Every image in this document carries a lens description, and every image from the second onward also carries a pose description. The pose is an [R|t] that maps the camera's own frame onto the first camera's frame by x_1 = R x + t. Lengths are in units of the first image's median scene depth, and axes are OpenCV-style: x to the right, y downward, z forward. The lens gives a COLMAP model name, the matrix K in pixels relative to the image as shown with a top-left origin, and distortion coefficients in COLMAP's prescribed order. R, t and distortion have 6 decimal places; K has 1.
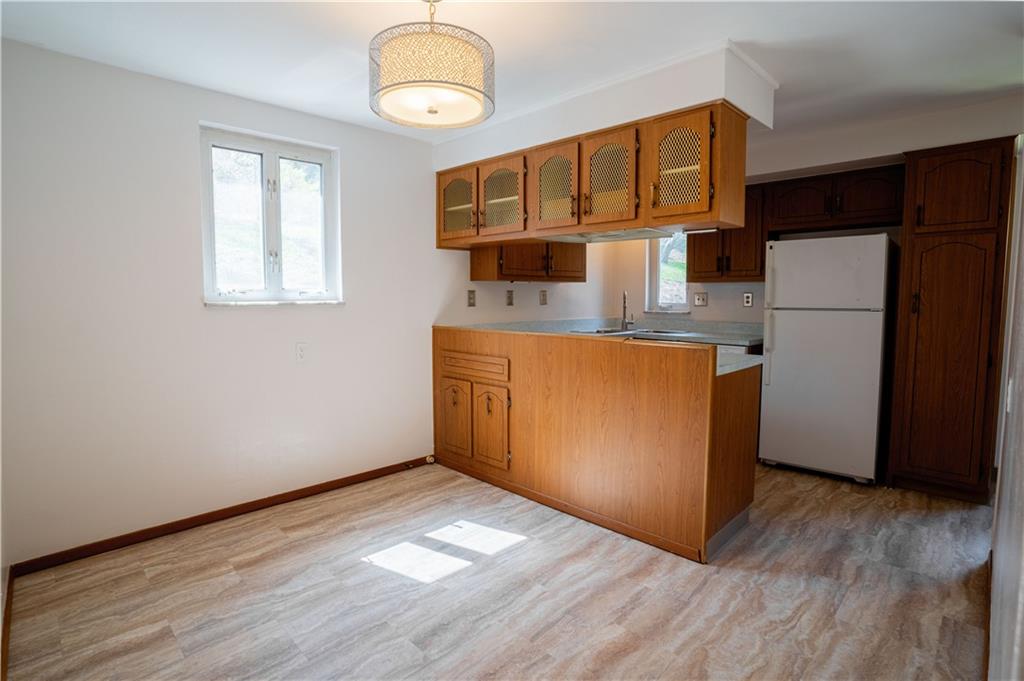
lens RADIAL K [[515.0, 0, 510.8], [0, 515.0, 338.1], [0, 0, 1]] dist [-0.082582, 0.048031]
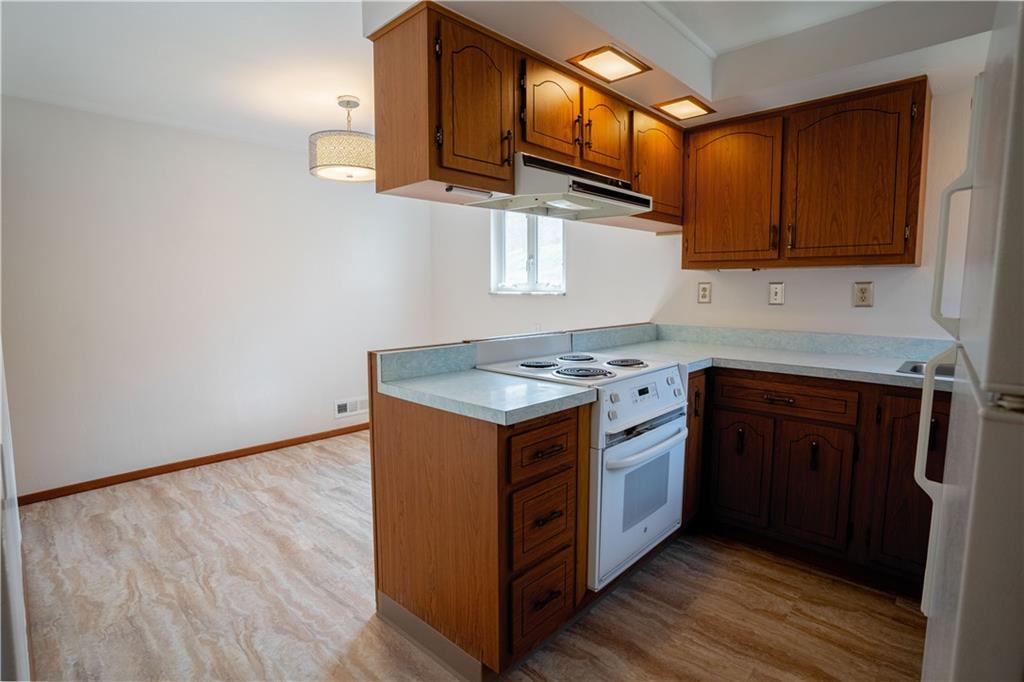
lens RADIAL K [[515.0, 0, 510.8], [0, 515.0, 338.6], [0, 0, 1]] dist [-0.082582, 0.048031]
pose [[0.017064, 0.103404, -0.994493, 0.762479], [-0.081424, 0.991478, 0.101693, -0.068756], [0.996534, 0.079240, 0.025338, 0.755701]]
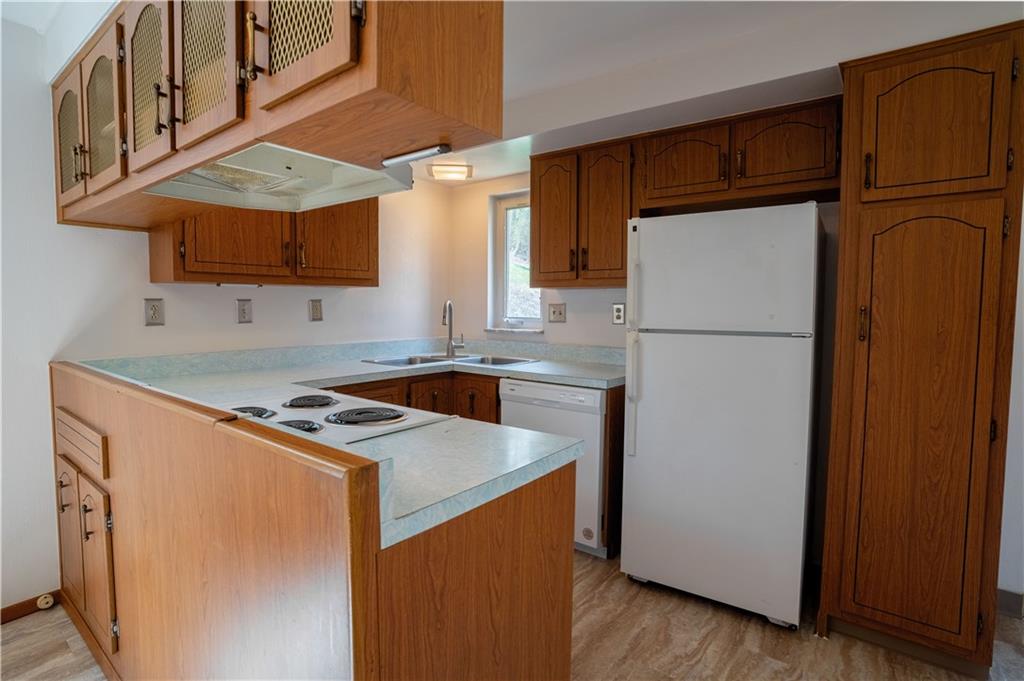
lens RADIAL K [[499.2, 0, 512.0], [0, 499.2, 340.5], [0, 0, 1]] dist [-0.084495, 0.039473]
pose [[0.990190, -0.002731, 0.139702, 0.280196], [0.004672, 0.999897, -0.013569, -0.037882], [-0.139650, 0.014089, 0.990101, 0.426821]]
